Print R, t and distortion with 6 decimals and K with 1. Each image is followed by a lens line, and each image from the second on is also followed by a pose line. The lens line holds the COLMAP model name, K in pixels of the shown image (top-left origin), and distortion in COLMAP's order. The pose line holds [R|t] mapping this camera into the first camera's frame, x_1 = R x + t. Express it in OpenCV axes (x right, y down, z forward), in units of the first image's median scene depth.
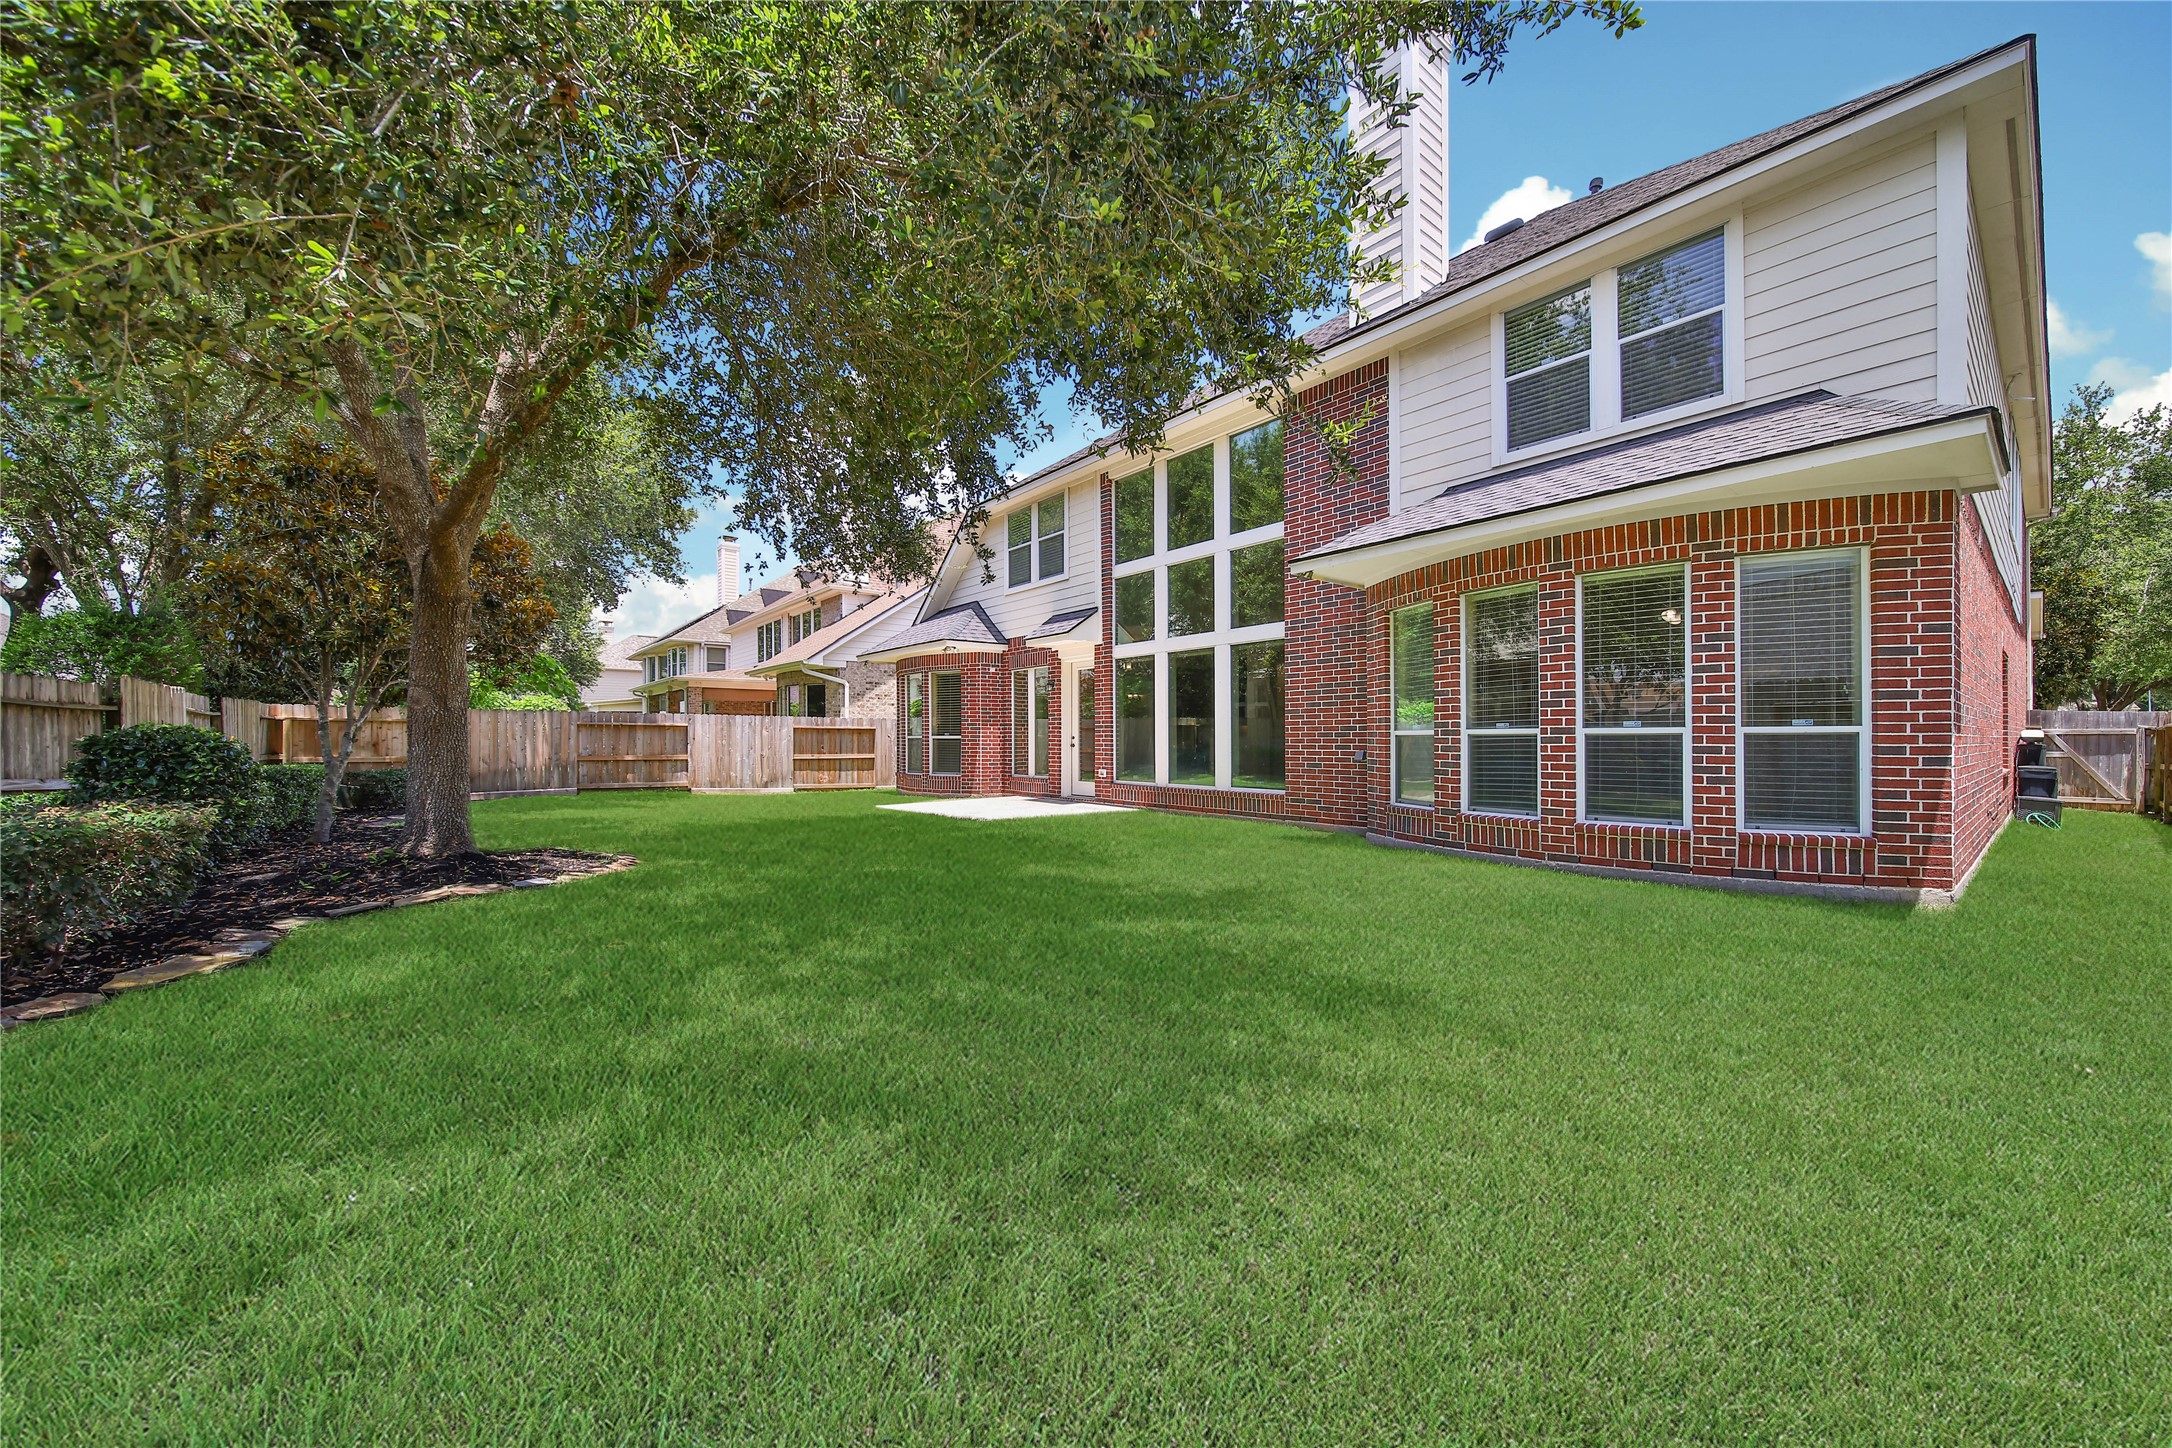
lens RADIAL K [[785.0, 0, 1107.2], [0, 785.0, 734.1], [0, 0, 1]] dist [-0.000400, -0.000059]
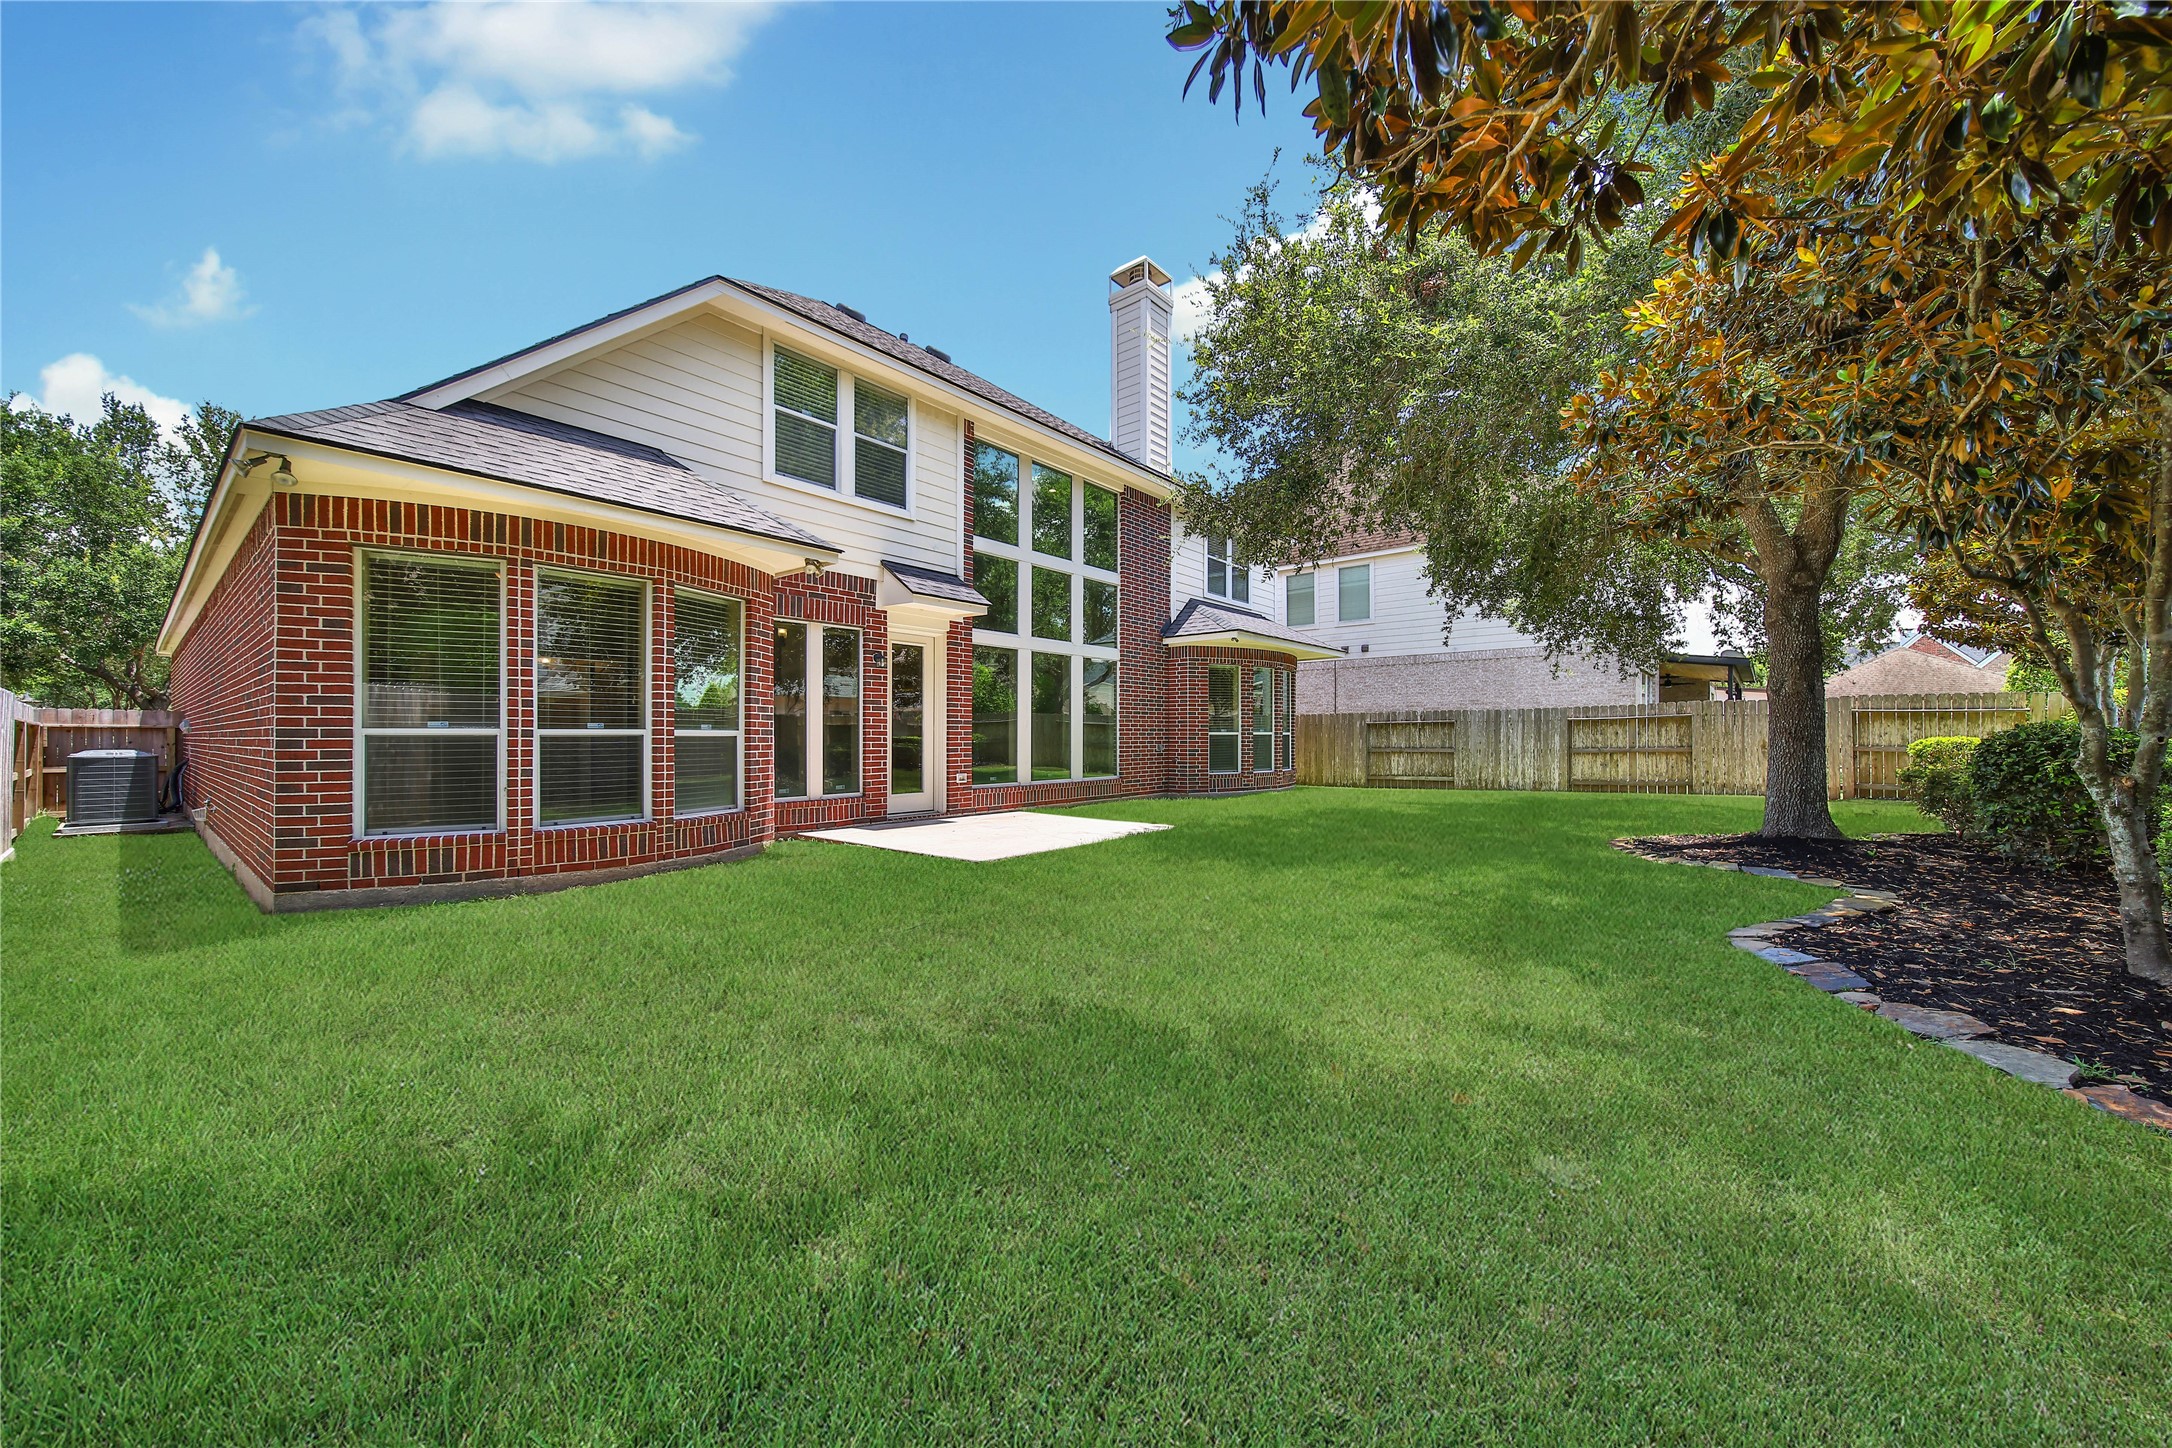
lens RADIAL K [[785.0, 0, 1107.2], [0, 785.0, 734.1], [0, 0, 1]] dist [-0.000400, -0.000059]
pose [[-0.200324, 0.008579, 0.979692, -0.886346], [-0.005420, 0.999937, -0.009864, 0.009991], [-0.979715, -0.007286, -0.200265, 1.067488]]
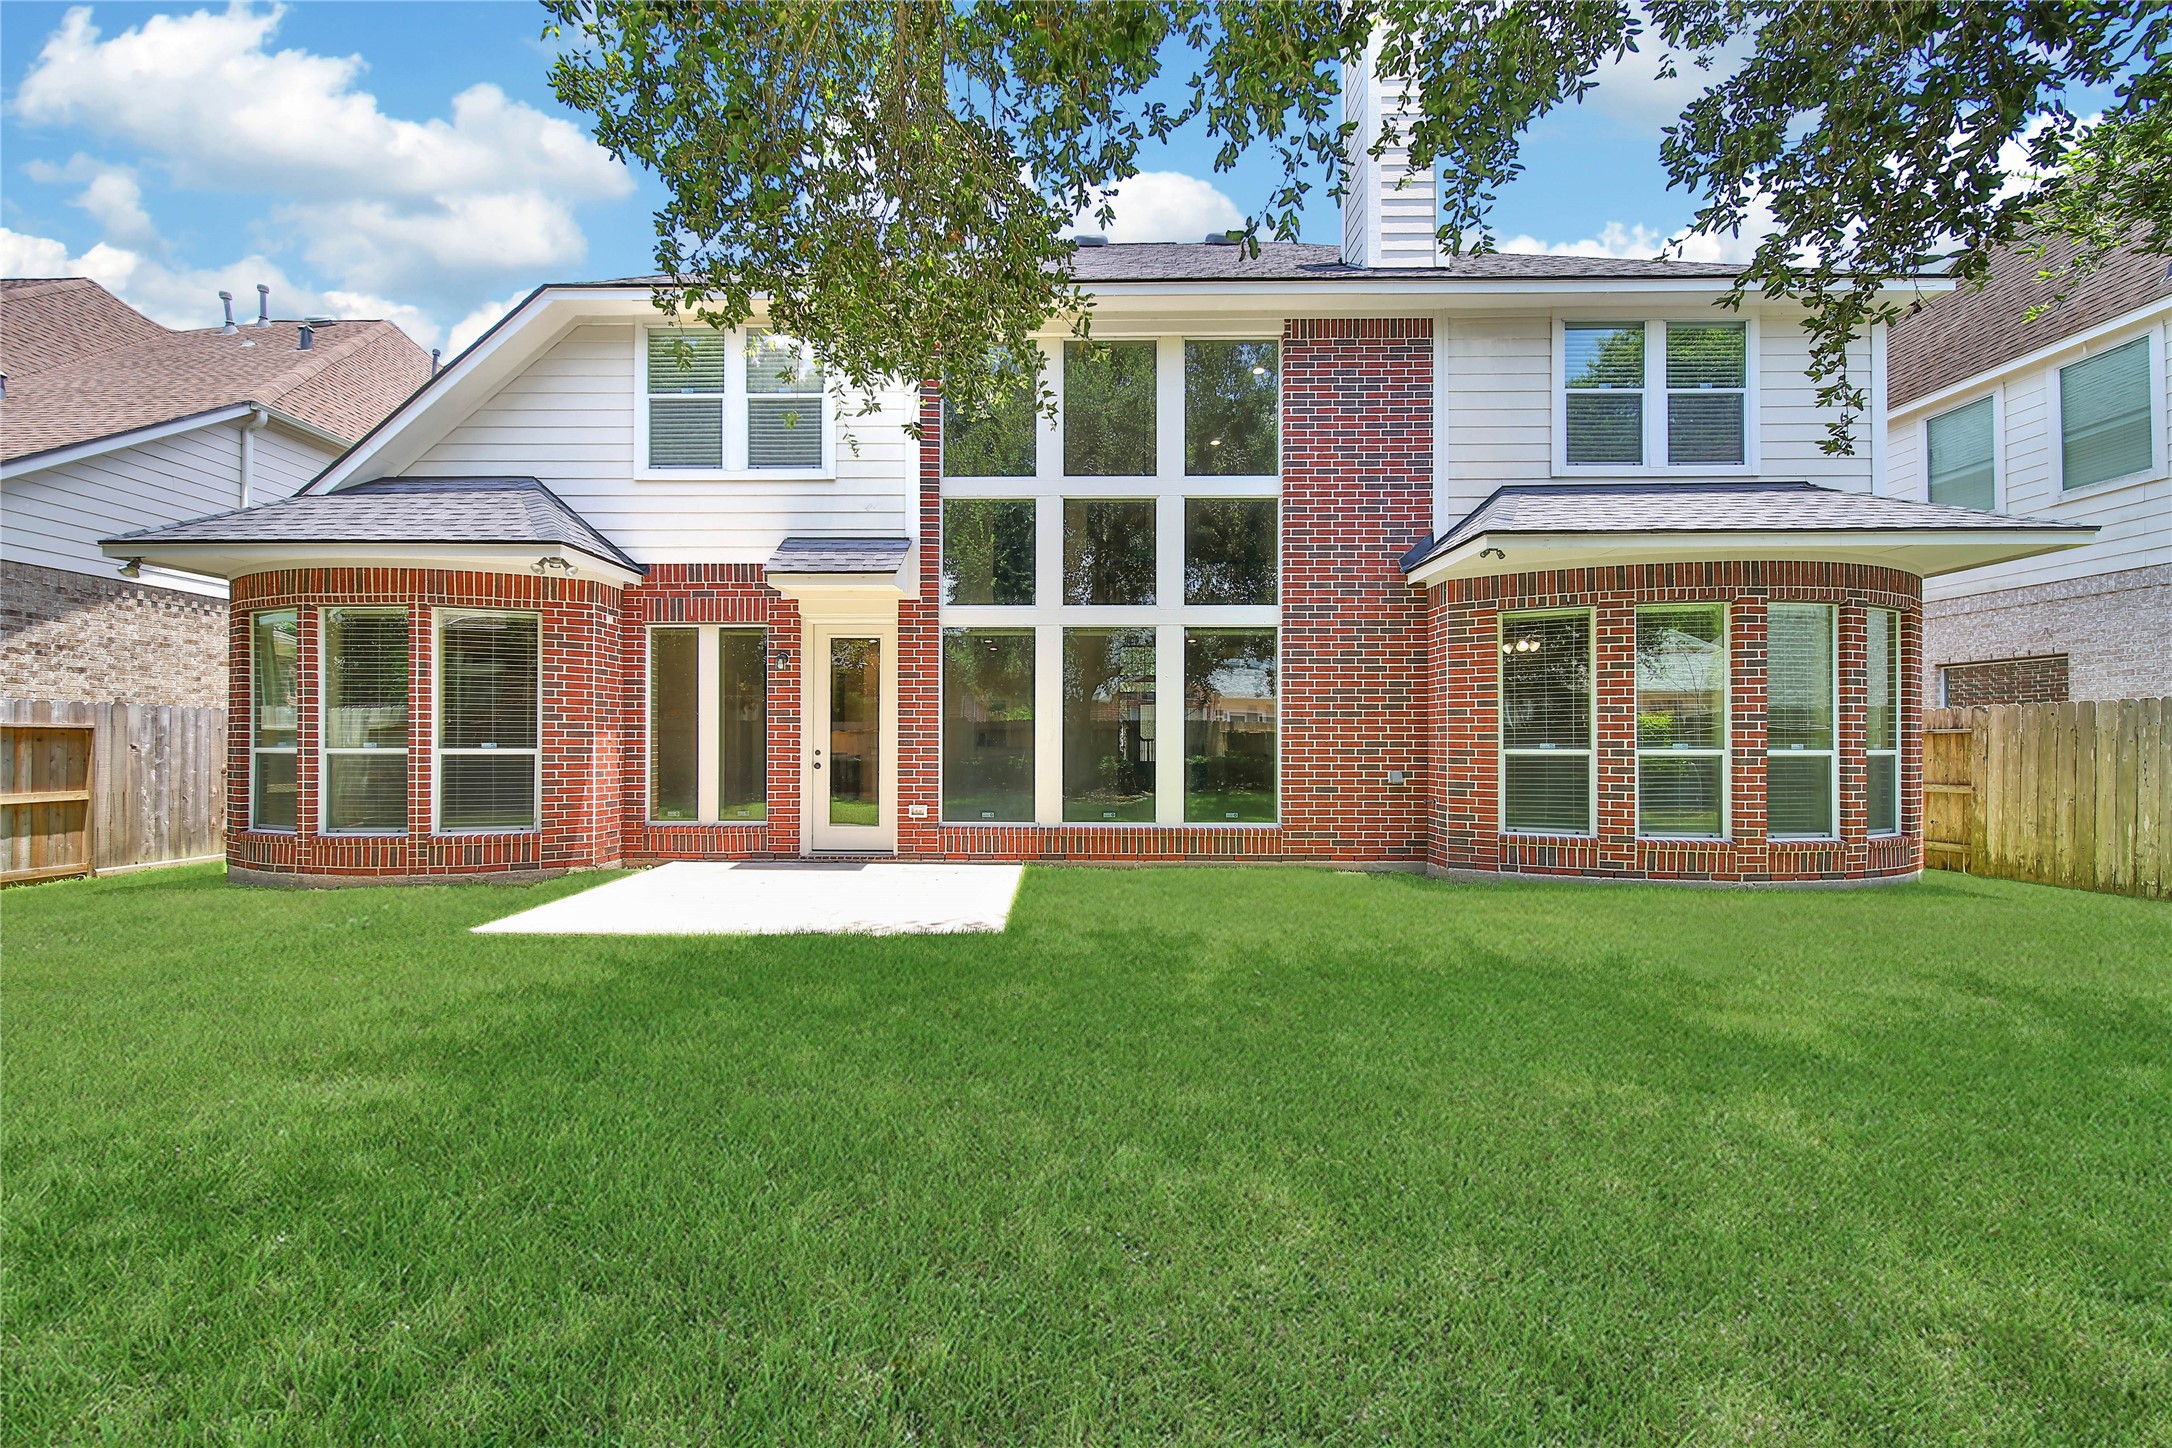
lens RADIAL K [[815.9, 0, 1080.7], [0, 815.9, 762.7], [0, 0, 1]] dist [-0.002224, -0.000105]
pose [[0.652780, -0.001726, 0.757546, -0.424289], [-0.008443, 0.999919, 0.009554, 0.003660], [-0.757501, -0.012633, 0.652712, 0.516455]]
